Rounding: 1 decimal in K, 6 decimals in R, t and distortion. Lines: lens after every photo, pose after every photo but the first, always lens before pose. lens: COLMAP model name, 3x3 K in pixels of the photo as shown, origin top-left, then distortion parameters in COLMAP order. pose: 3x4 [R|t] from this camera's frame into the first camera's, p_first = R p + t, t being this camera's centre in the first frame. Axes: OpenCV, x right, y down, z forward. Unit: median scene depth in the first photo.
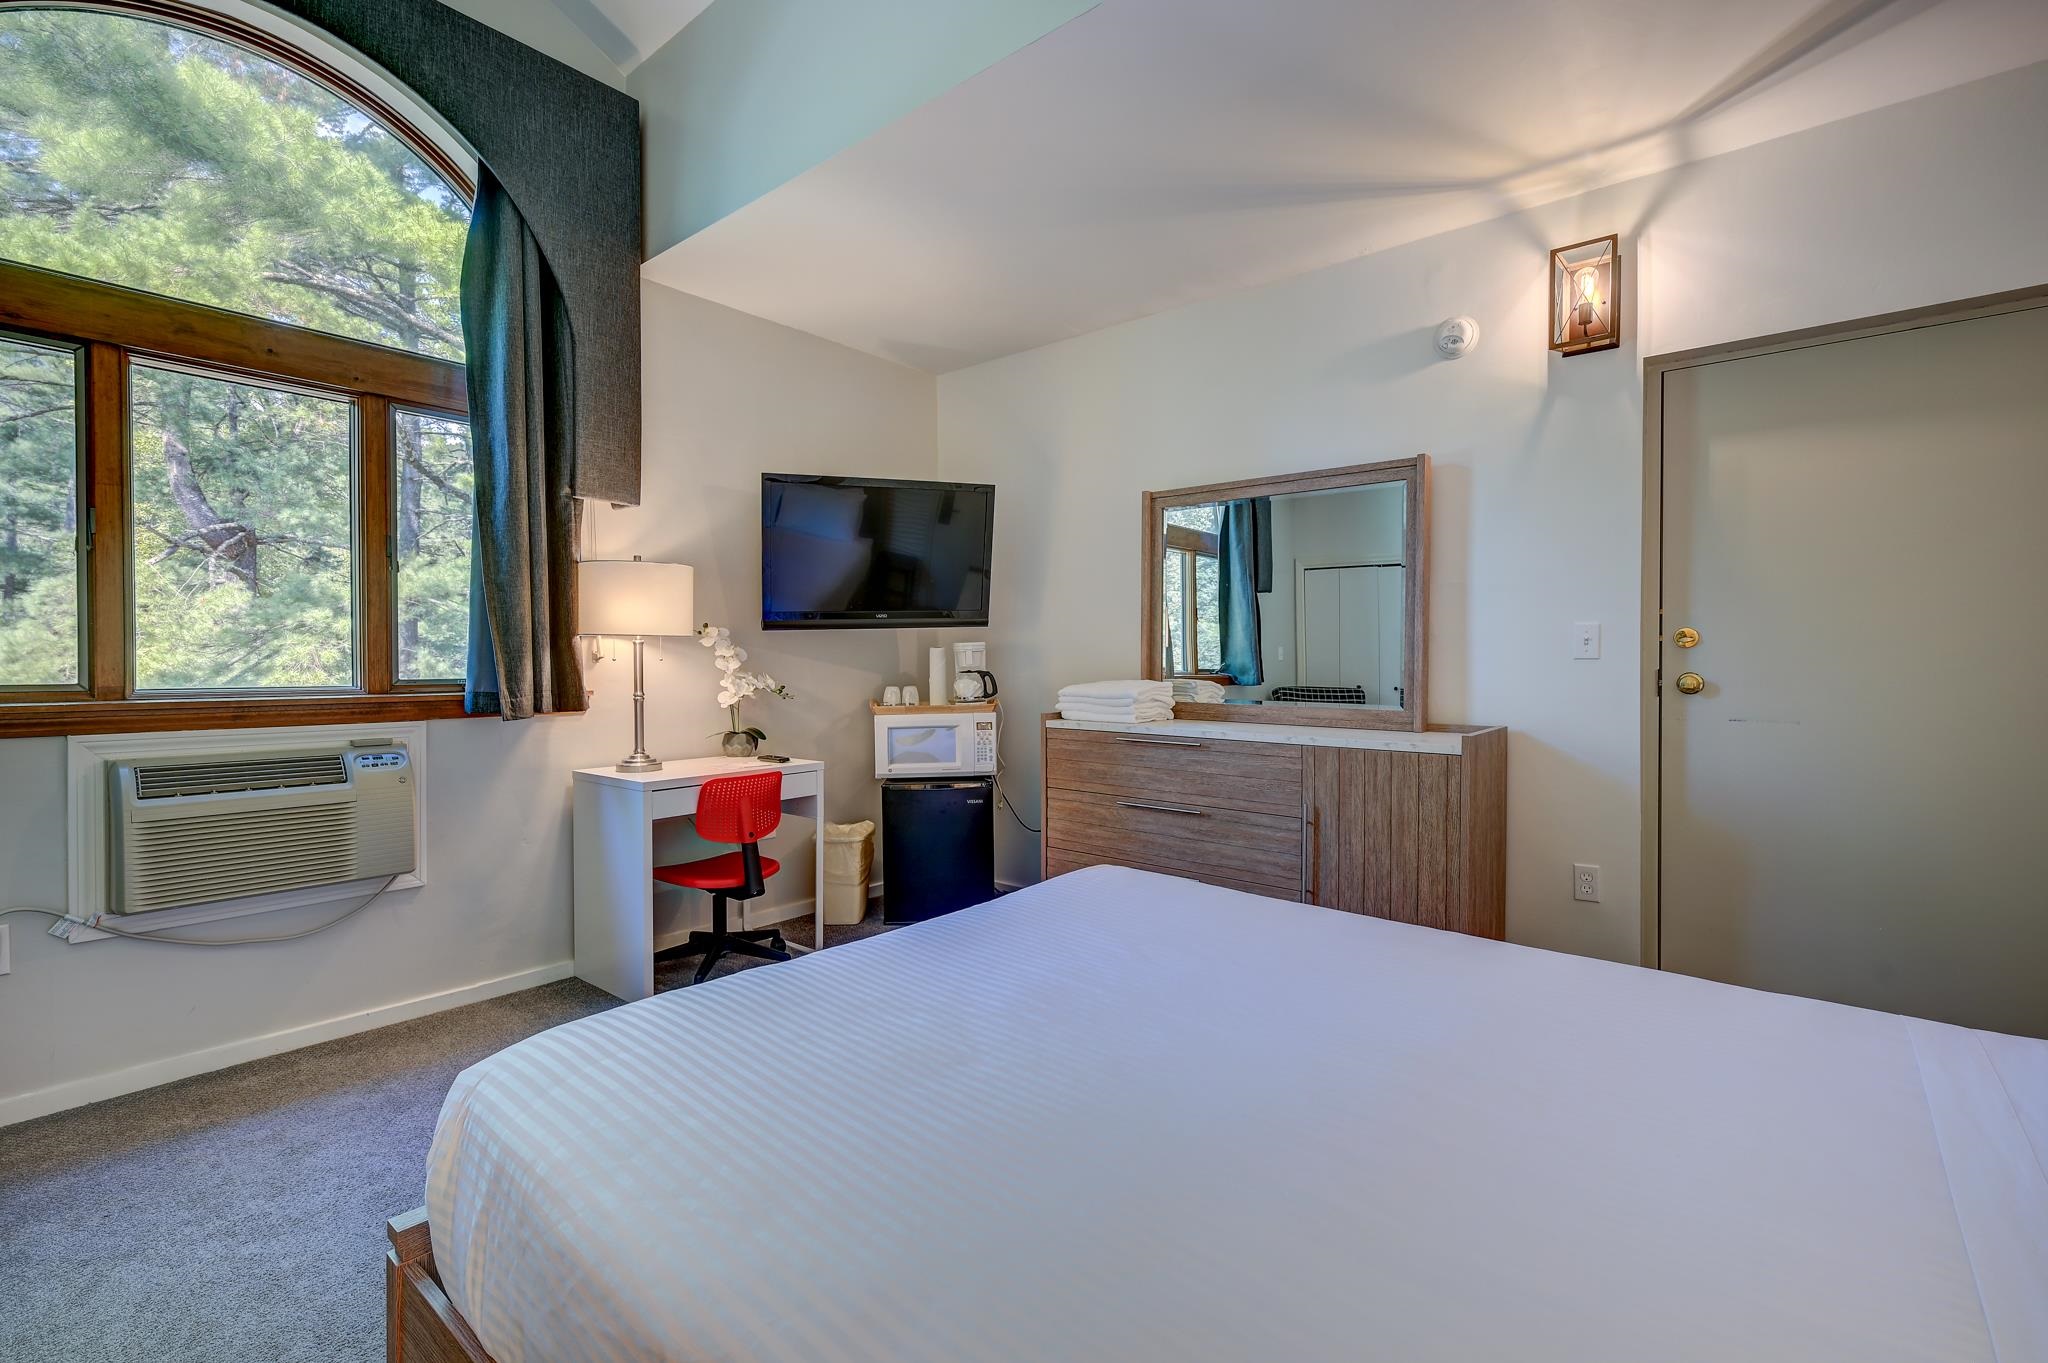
lens RADIAL K [[925.8, 0, 1032.2], [0, 925.8, 677.0], [0, 0, 1]] dist [0.000641, -0.000422]
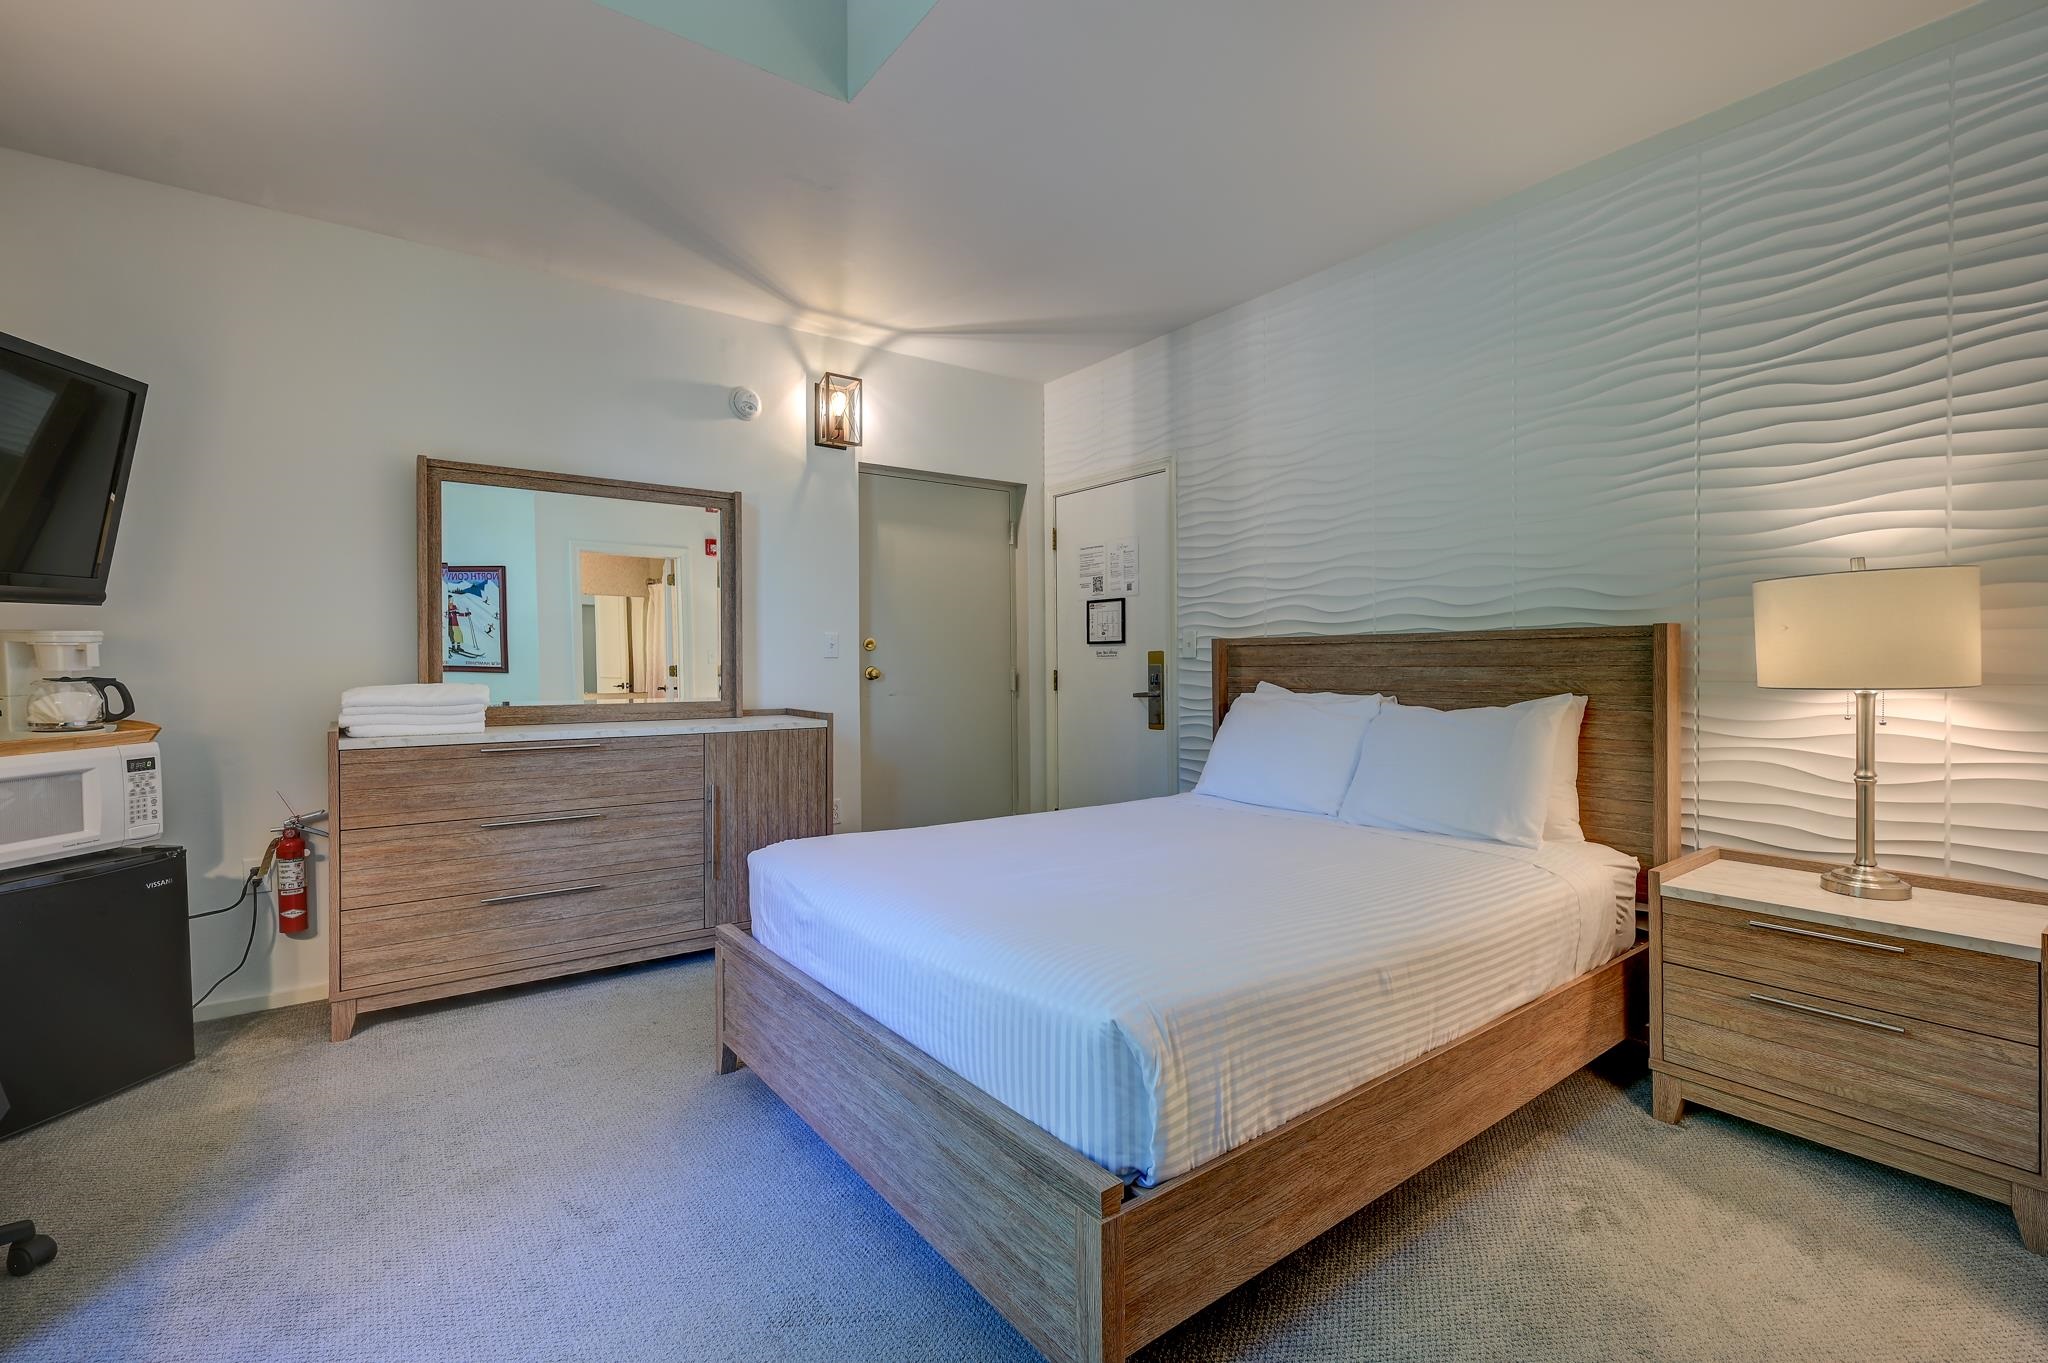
lens RADIAL K [[925.8, 0, 1035.6], [0, 925.8, 669.7], [0, 0, 1]] dist [0.000641, -0.000422]
pose [[0.211332, -0.010996, 0.977352, -0.672137], [0.022980, 0.999716, 0.006279, -0.001914], [-0.977144, 0.021132, 0.211525, 0.339331]]
